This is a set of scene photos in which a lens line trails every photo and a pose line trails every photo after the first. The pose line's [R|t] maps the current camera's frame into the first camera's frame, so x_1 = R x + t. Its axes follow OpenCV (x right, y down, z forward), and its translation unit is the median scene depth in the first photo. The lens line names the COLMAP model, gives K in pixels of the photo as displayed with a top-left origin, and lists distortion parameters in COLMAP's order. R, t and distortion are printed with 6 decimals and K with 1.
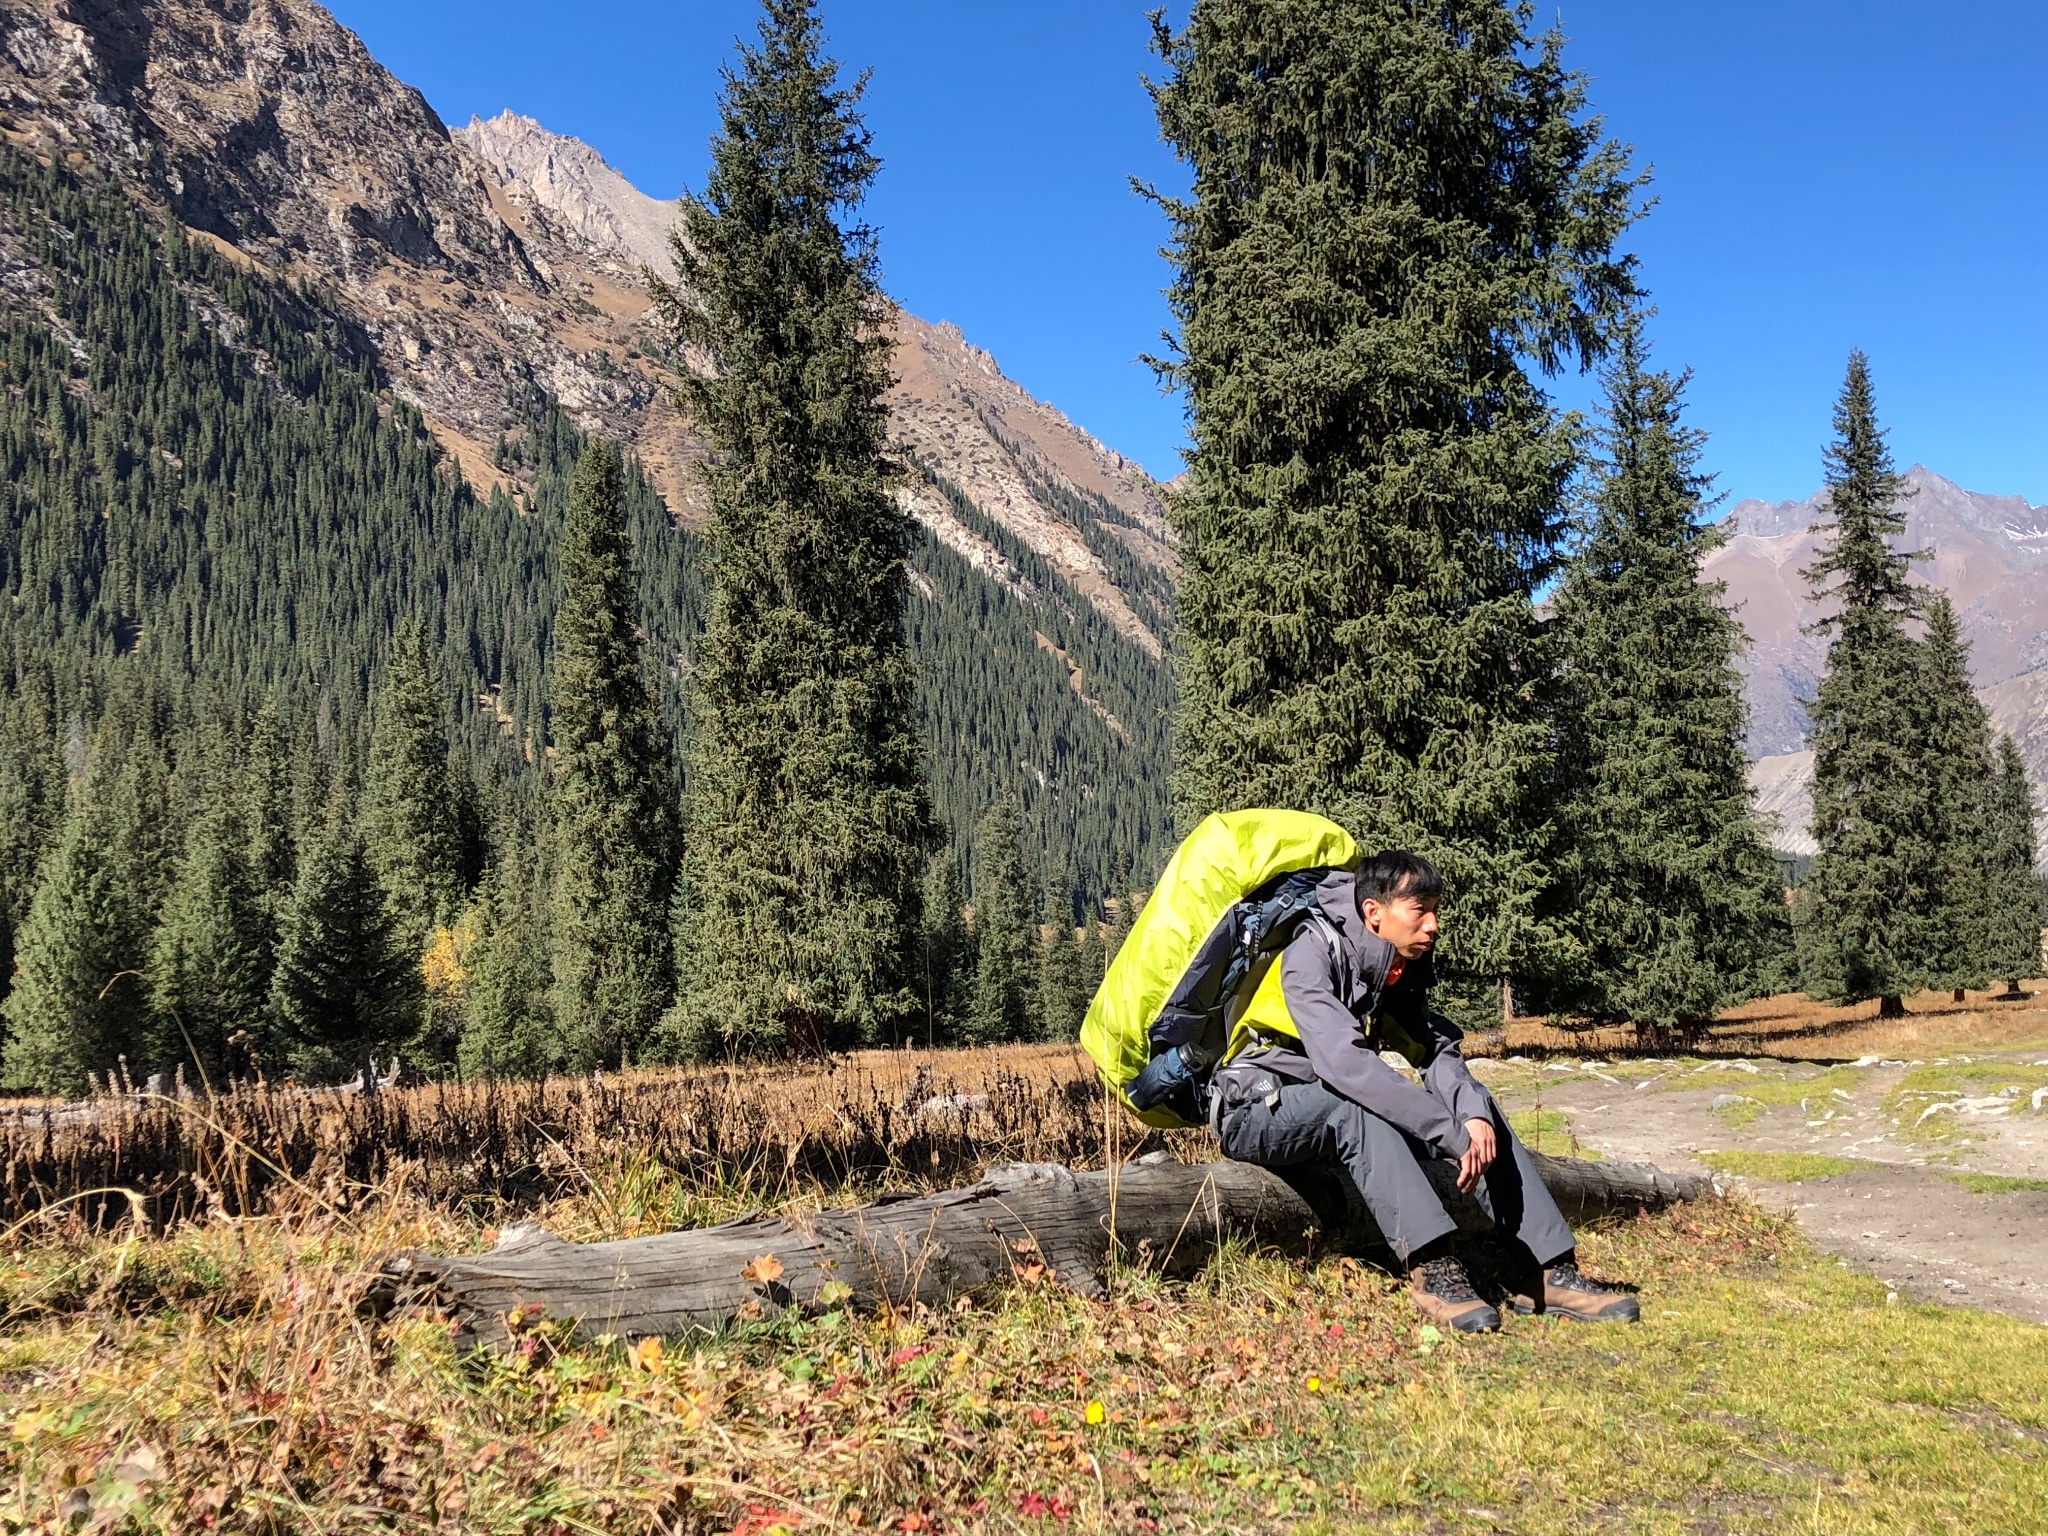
lens RADIAL K [[2398.3, 0, 983.4], [0, 2398.3, 721.6], [0, 0, 1]] dist [0.126670, -0.432011]
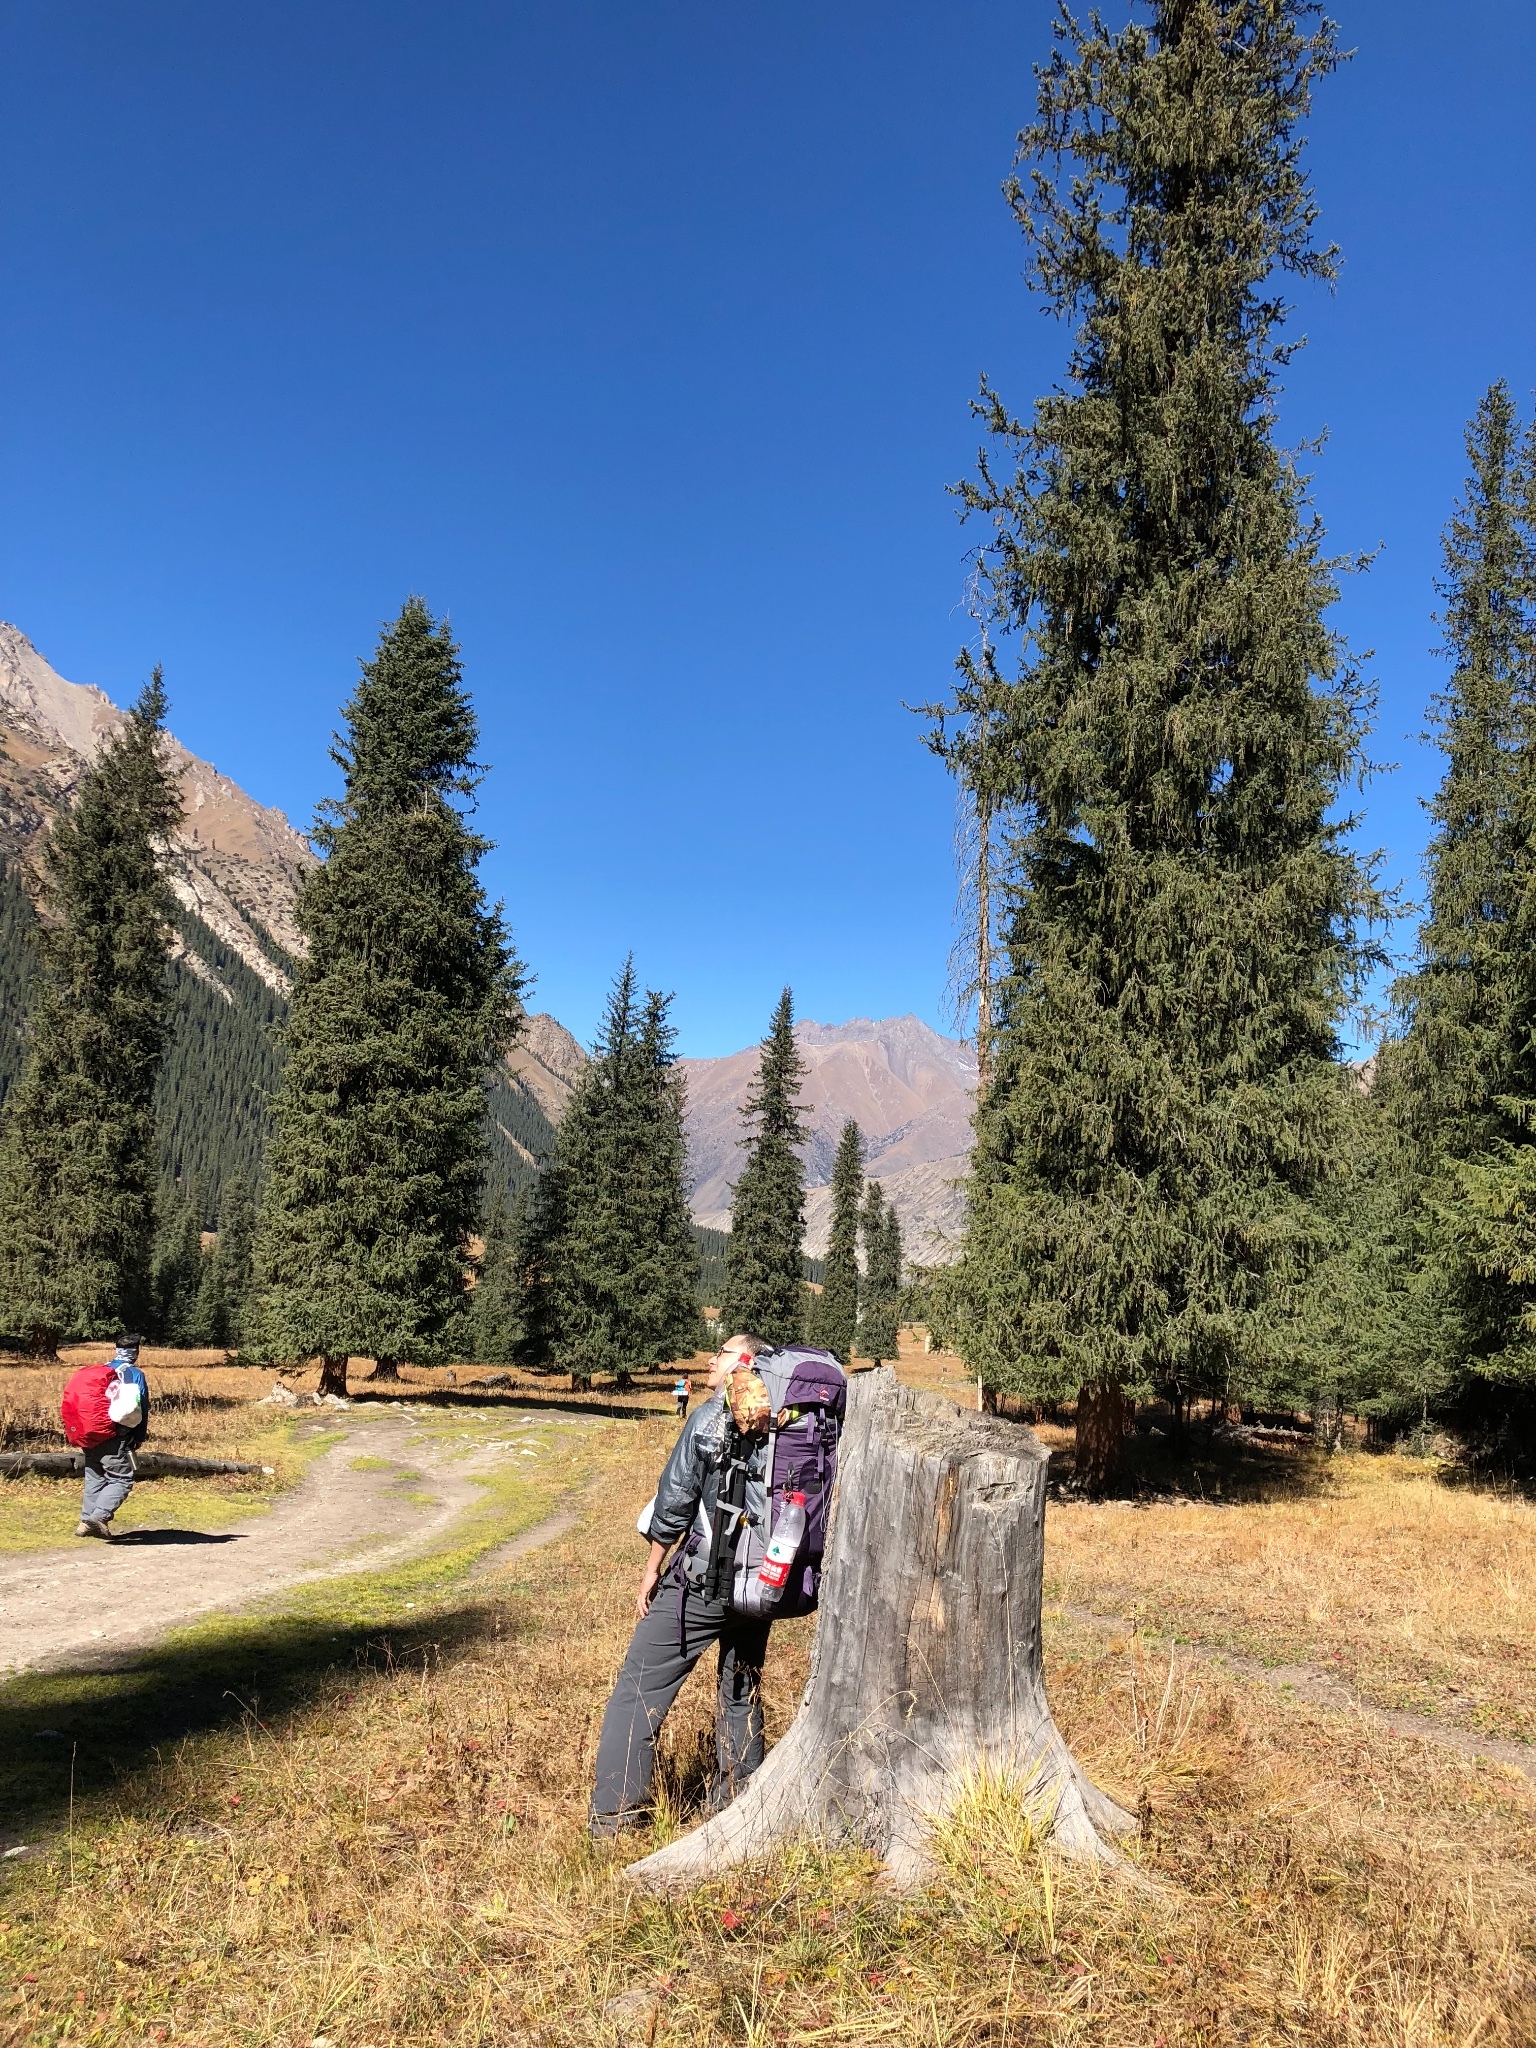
lens RADIAL K [[1597.9, 0, 768.0], [0, 1597.9, 993.1], [0, 0, 1]] dist [0.102705, -0.299108]
pose [[0.942594, 0.157638, 0.294393, 0.028123], [-0.129317, 0.985094, -0.113436, -0.038554], [-0.307886, 0.068854, 0.948928, -0.180284]]
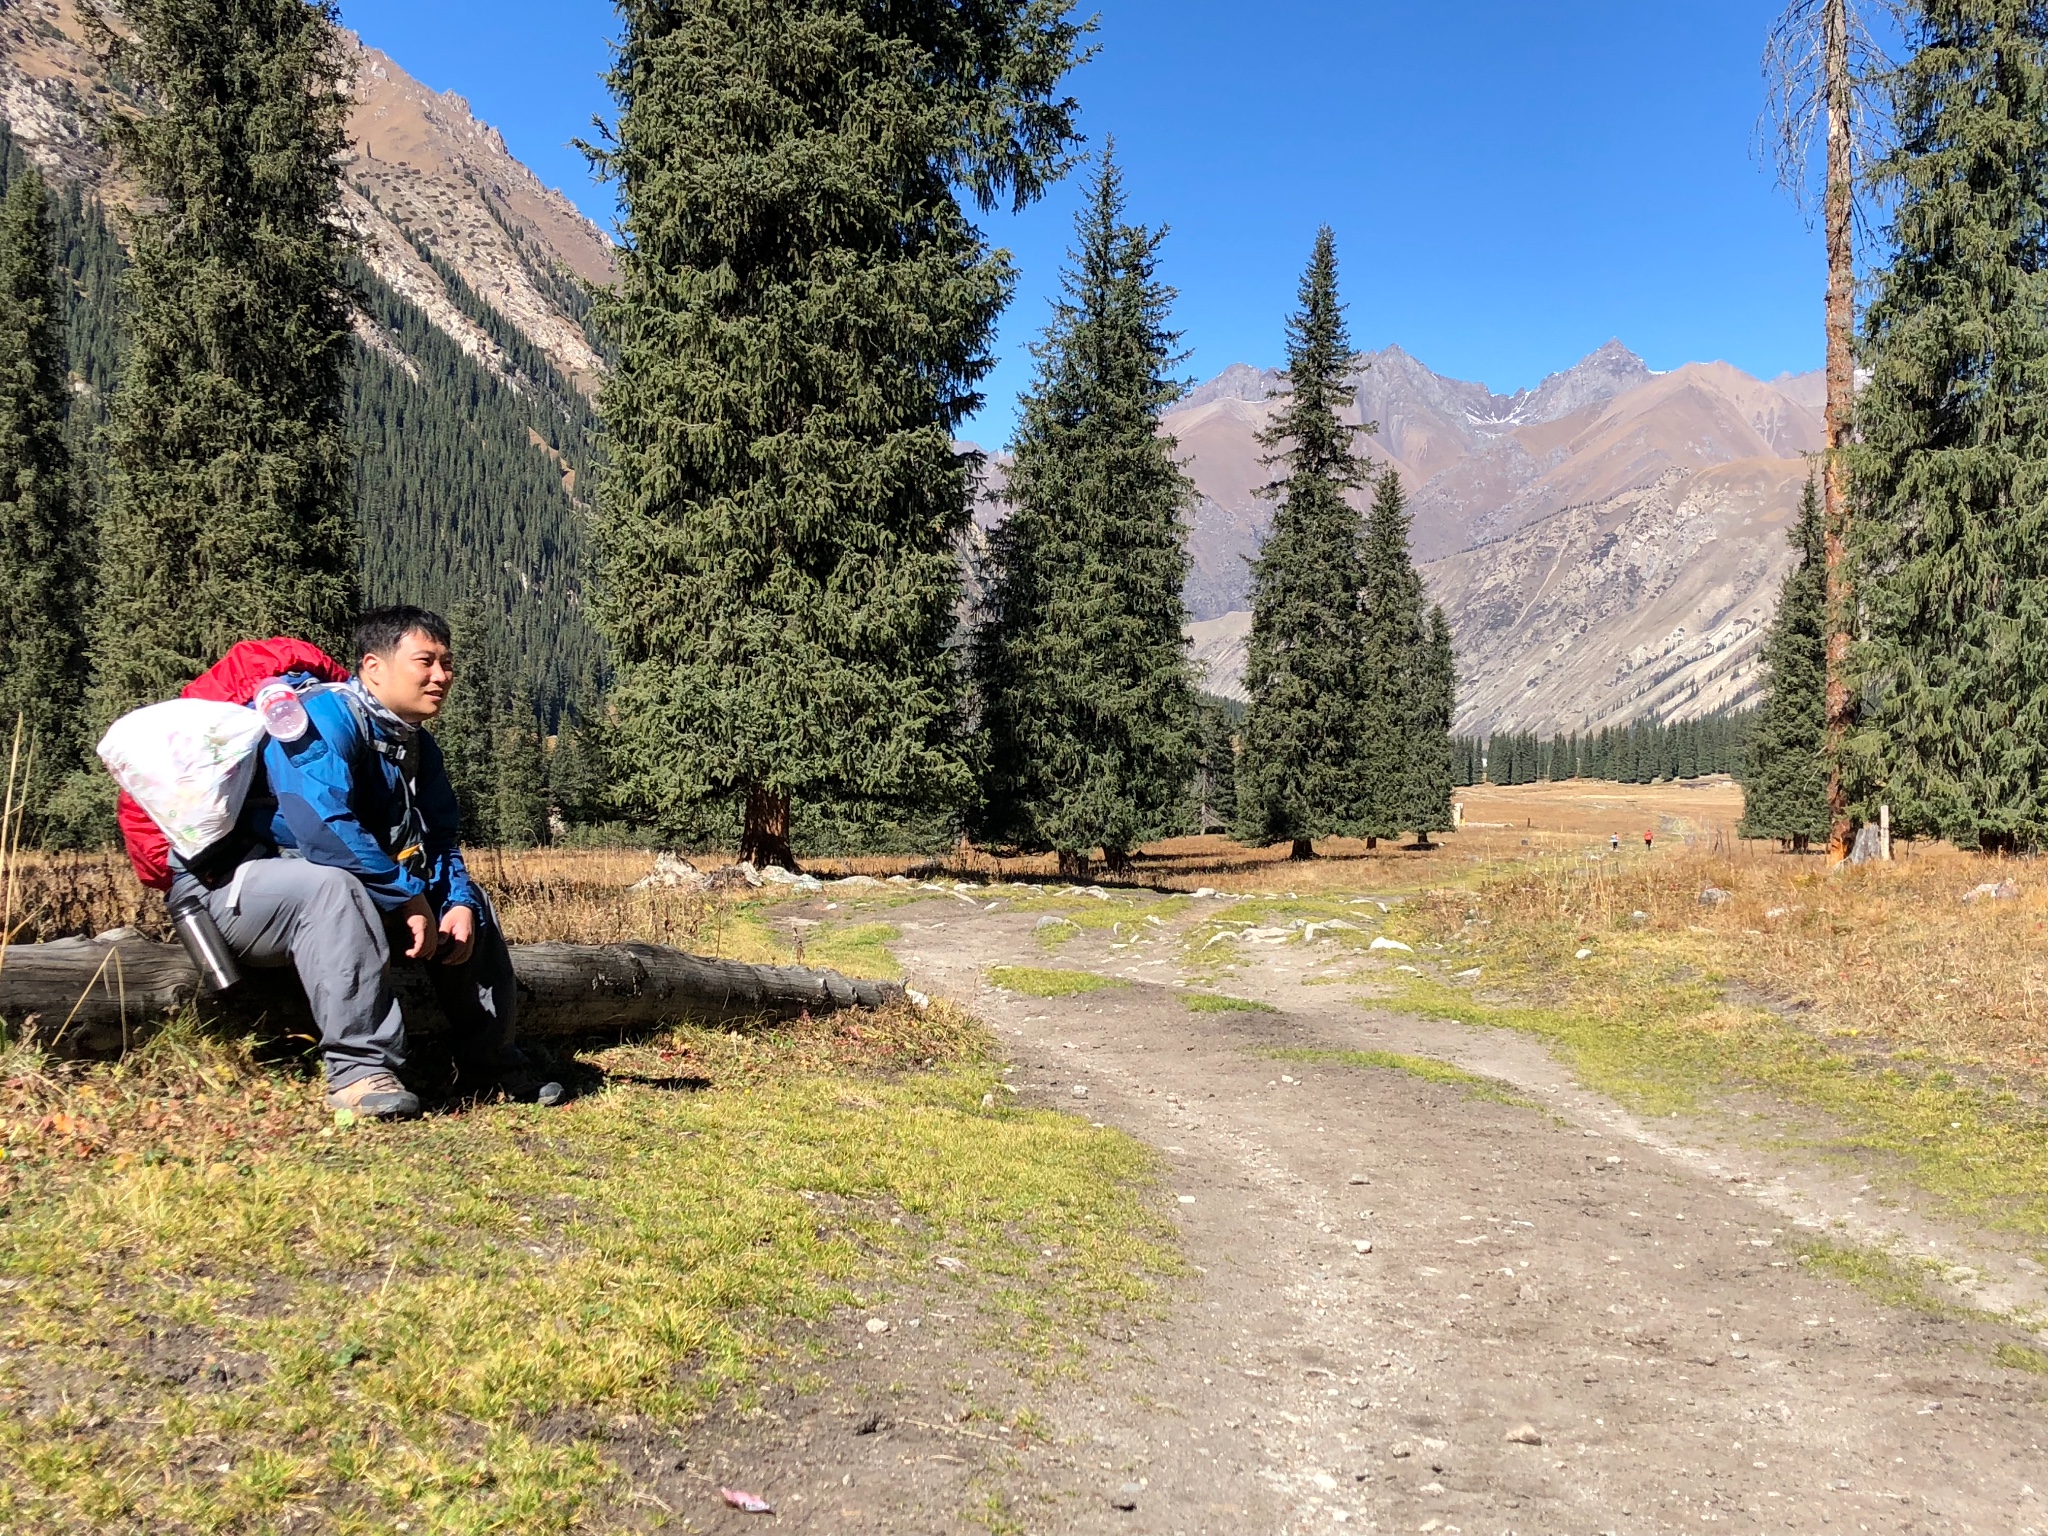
lens RADIAL K [[2397.7, 0, 1023.4], [0, 2397.7, 720.0], [0, 0, 1]] dist [0.232832, -0.937869]
pose [[0.971076, 0.060638, 0.230943, 0.014288], [-0.077754, 0.994803, 0.065741, 0.000407], [-0.225756, -0.081796, 0.970744, -0.000699]]
